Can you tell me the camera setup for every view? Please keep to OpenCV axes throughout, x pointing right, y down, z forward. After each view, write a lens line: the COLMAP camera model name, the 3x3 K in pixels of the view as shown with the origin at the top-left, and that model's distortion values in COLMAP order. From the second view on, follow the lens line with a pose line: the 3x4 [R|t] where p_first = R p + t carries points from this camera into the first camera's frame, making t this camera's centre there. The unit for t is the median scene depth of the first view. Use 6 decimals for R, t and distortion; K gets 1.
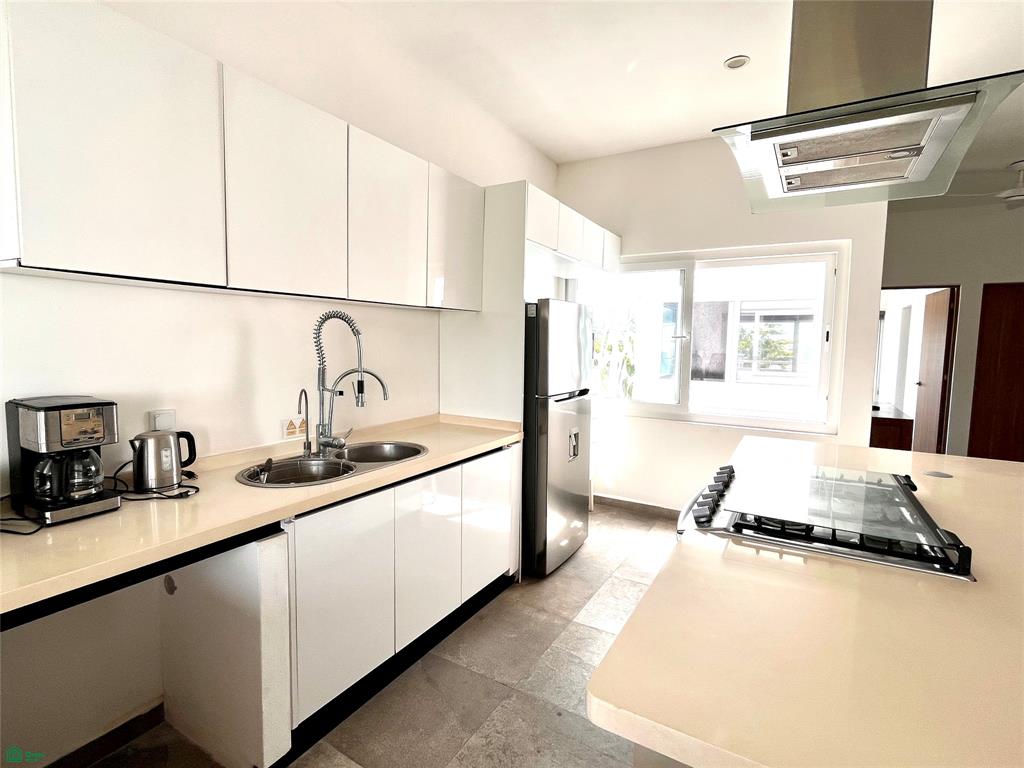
lens RADIAL K [[498.6, 0, 508.8], [0, 498.6, 384.1], [0, 0, 1]] dist [0.003488, -0.001307]
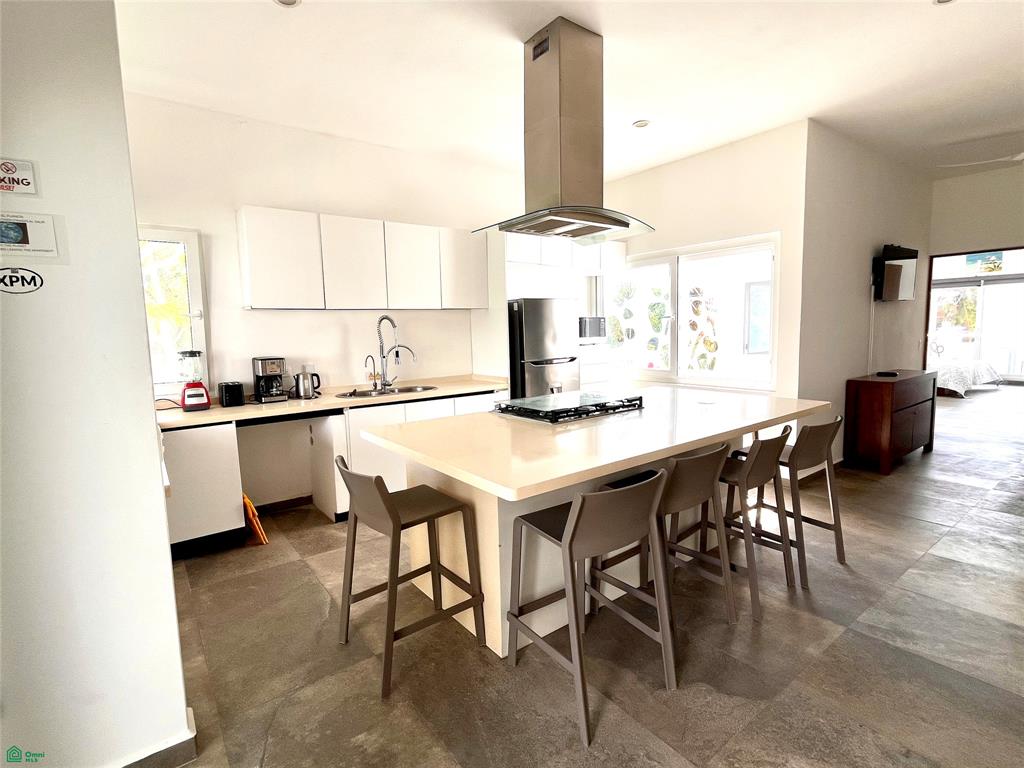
lens RADIAL K [[498.6, 0, 508.5], [0, 498.6, 381.5], [0, 0, 1]] dist [0.003488, -0.001307]
pose [[0.927697, -0.000548, -0.373334, 0.913354], [0.010367, 0.999651, 0.024295, 0.076143], [0.373191, -0.026409, 0.927379, -0.702240]]
